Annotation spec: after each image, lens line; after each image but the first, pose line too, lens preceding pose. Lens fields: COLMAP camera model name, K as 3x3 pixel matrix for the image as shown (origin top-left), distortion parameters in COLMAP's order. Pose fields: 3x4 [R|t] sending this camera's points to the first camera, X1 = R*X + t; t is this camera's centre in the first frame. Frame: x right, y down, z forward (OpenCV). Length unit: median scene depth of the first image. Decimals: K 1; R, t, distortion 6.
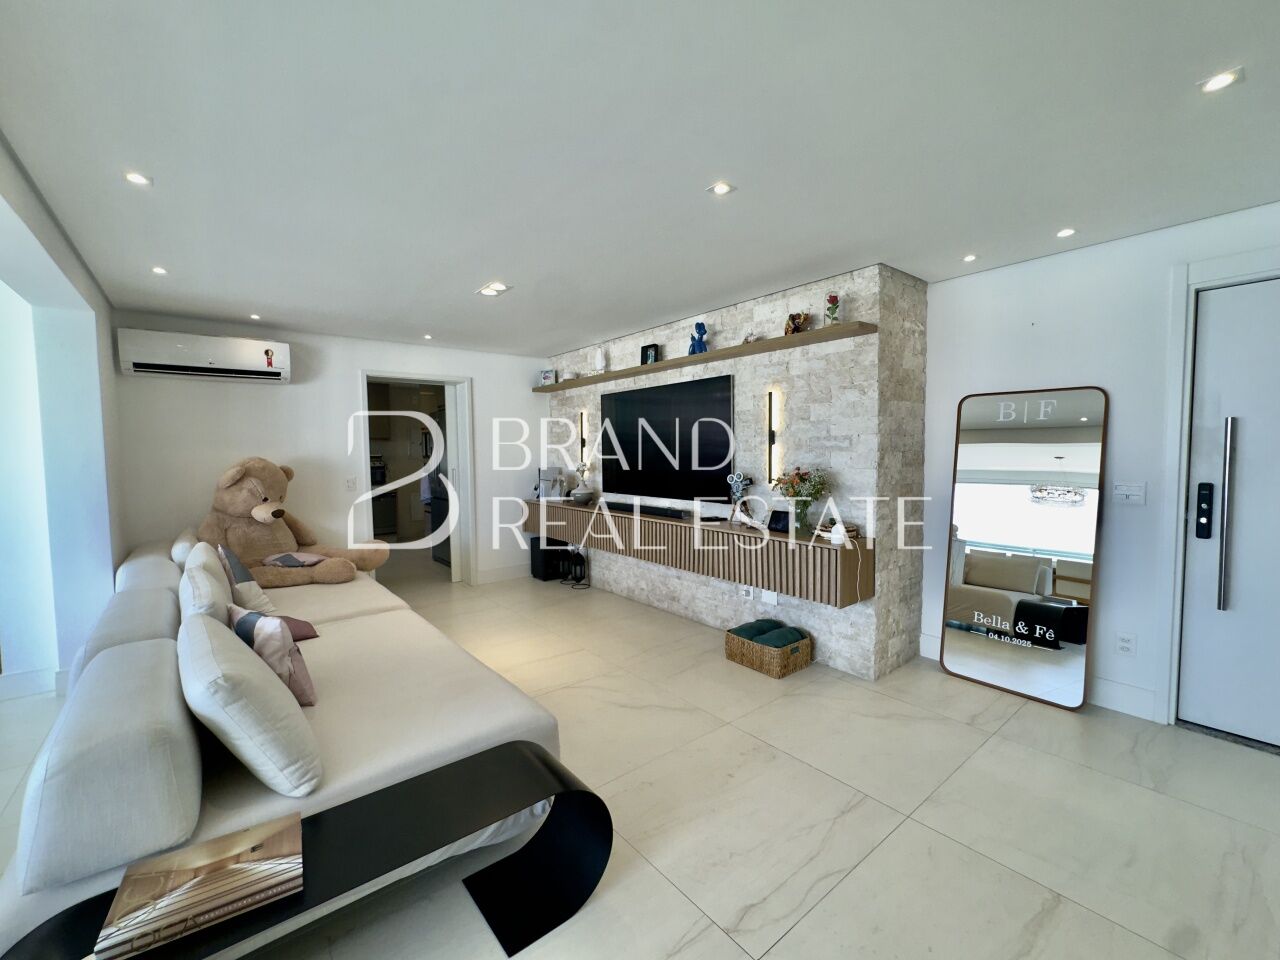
lens RADIAL K [[529.7, 0, 640.0], [0, 529.7, 480.0], [0, 0, 1]] dist [-0.000730, 0.000125]
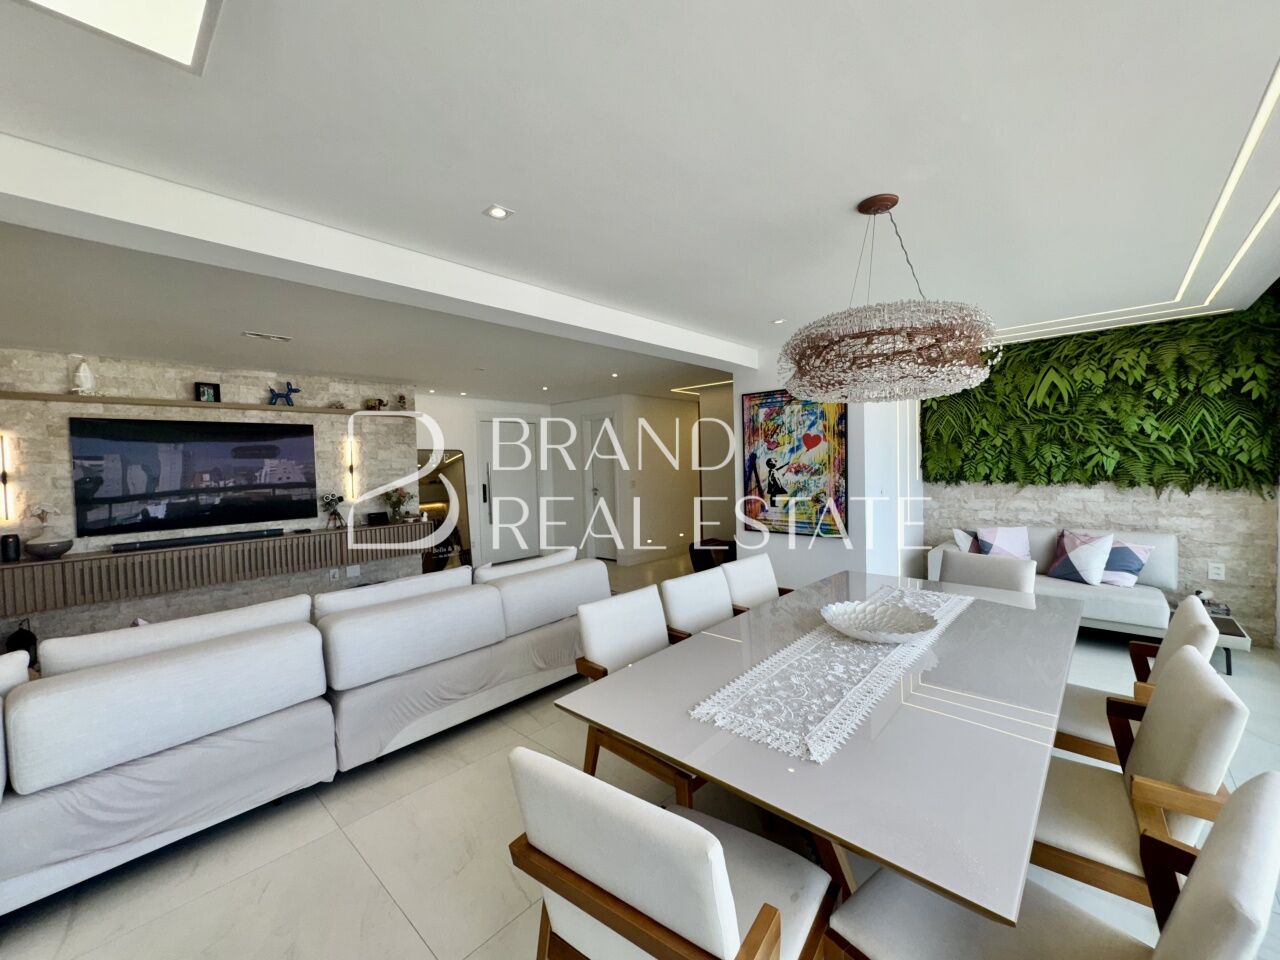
lens RADIAL K [[509.4, 0, 638.1], [0, 509.4, 479.0], [0, 0, 1]] dist [-0.000575, -0.000107]
pose [[-0.144946, -0.015389, 0.989320, -1.380220], [0.086707, 0.995835, 0.028194, -0.021176], [-0.985633, 0.089867, -0.143008, 0.385206]]
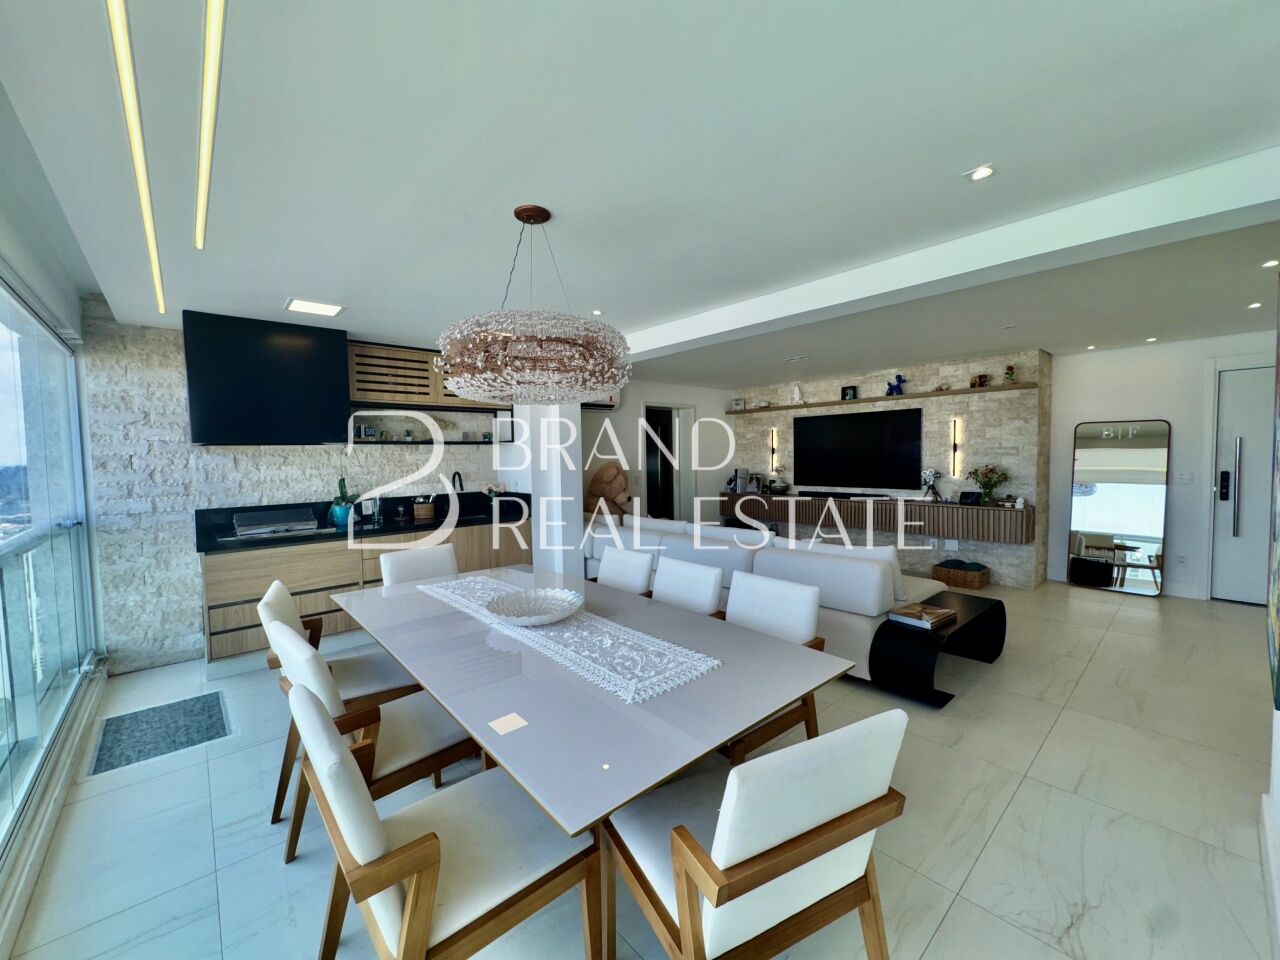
lens RADIAL K [[509.4, 0, 638.1], [0, 509.4, 479.0], [0, 0, 1]] dist [-0.000575, -0.000107]
pose [[0.998835, -0.007220, 0.047709, -0.808992], [0.007793, 0.999900, -0.011828, 0.027406], [-0.047618, 0.012186, 0.998791, -0.523123]]
